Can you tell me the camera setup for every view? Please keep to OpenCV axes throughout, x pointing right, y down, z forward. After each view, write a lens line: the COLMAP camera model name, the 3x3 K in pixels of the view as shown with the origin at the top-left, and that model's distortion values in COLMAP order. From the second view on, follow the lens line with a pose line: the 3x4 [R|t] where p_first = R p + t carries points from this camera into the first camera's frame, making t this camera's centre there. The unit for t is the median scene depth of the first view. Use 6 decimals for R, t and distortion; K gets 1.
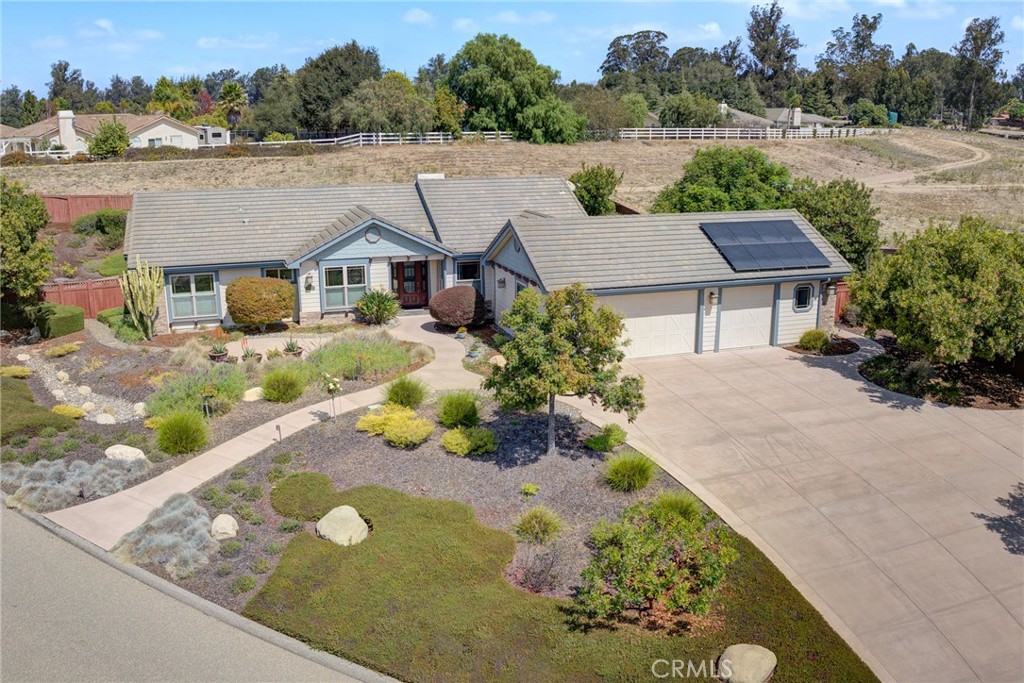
lens RADIAL K [[850.5, 0, 516.7], [0, 850.5, 333.0], [0, 0, 1]] dist [-0.096563, -0.026499]
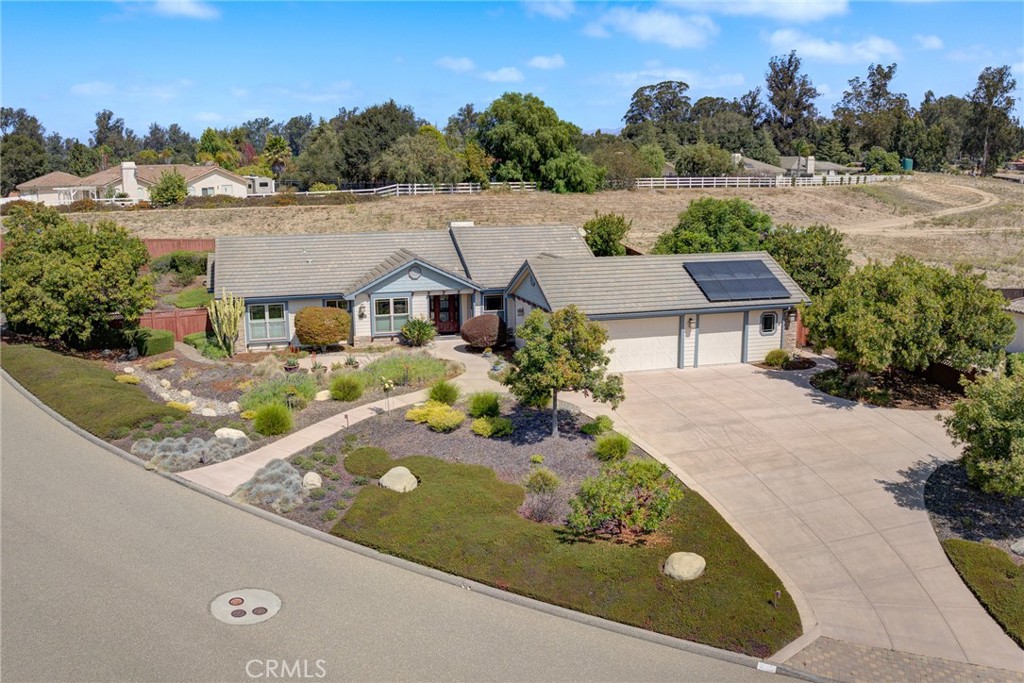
lens RADIAL K [[850.5, 0, 517.8], [0, 850.5, 332.4], [0, 0, 1]] dist [-0.096563, -0.026499]
pose [[0.999512, 0.002374, -0.031146, 0.015338], [-0.004025, 0.998584, -0.053044, 0.033192], [0.030976, 0.053144, 0.998106, -0.202735]]
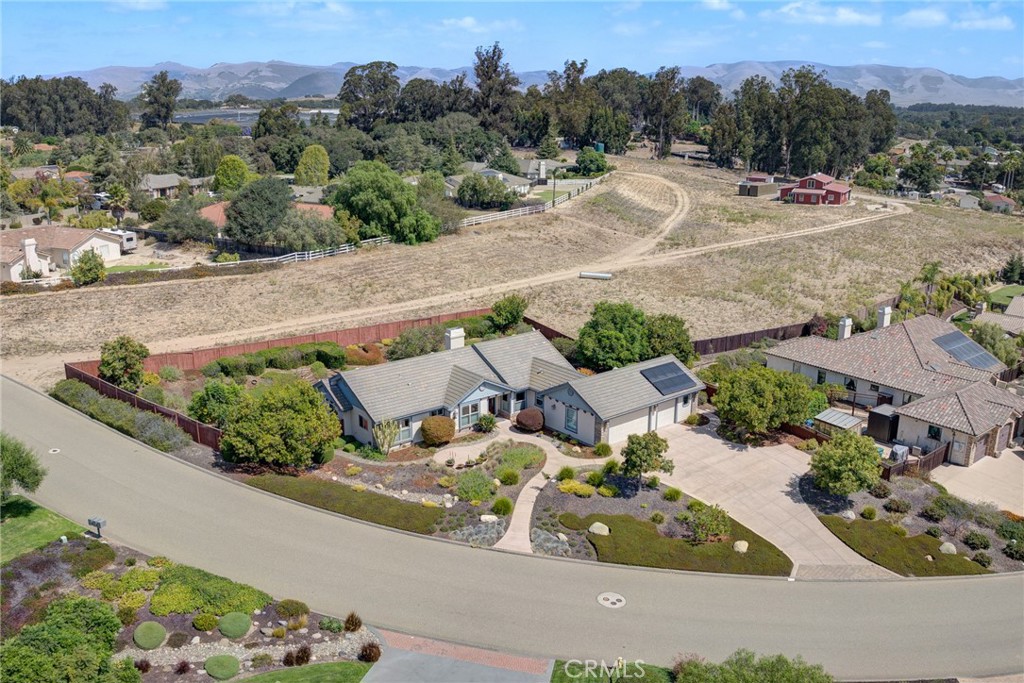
lens RADIAL K [[850.5, 0, 516.7], [0, 850.5, 333.6], [0, 0, 1]] dist [-0.096563, -0.026499]
pose [[0.934792, -0.086844, 0.344416, -0.760037], [0.078066, 0.996173, 0.039303, -0.308929], [-0.346511, -0.009853, 0.937994, -0.865270]]
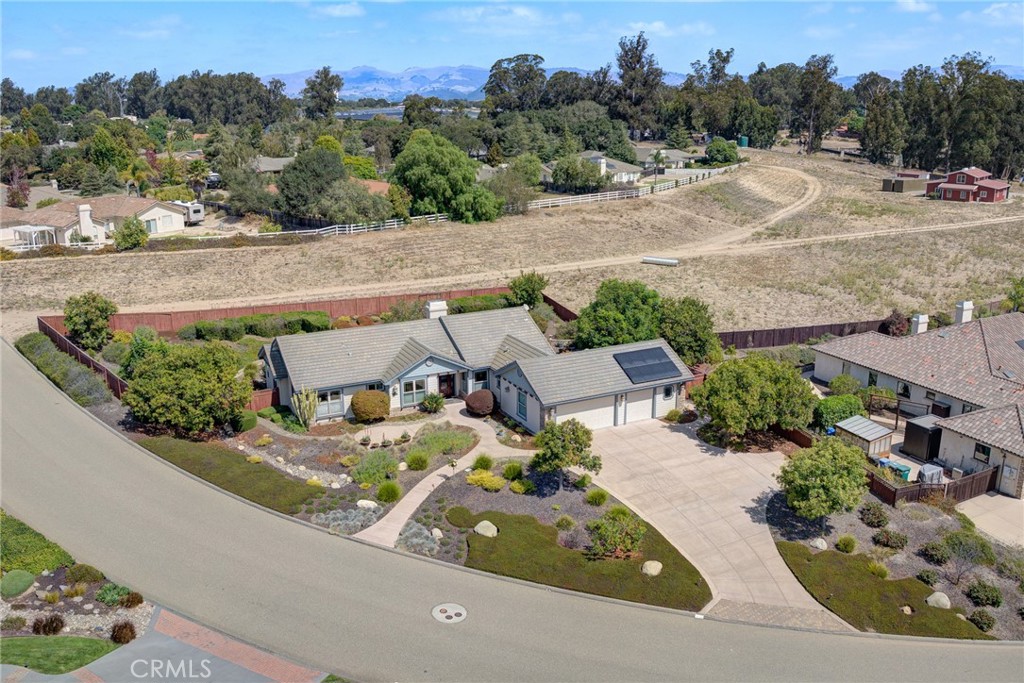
lens RADIAL K [[850.5, 0, 517.2], [0, 850.5, 333.2], [0, 0, 1]] dist [-0.096563, -0.026499]
pose [[0.988708, -0.038351, 0.144862, -0.242429], [0.035521, 0.999125, 0.022071, -0.207116], [-0.145581, -0.016676, 0.989206, -0.758885]]
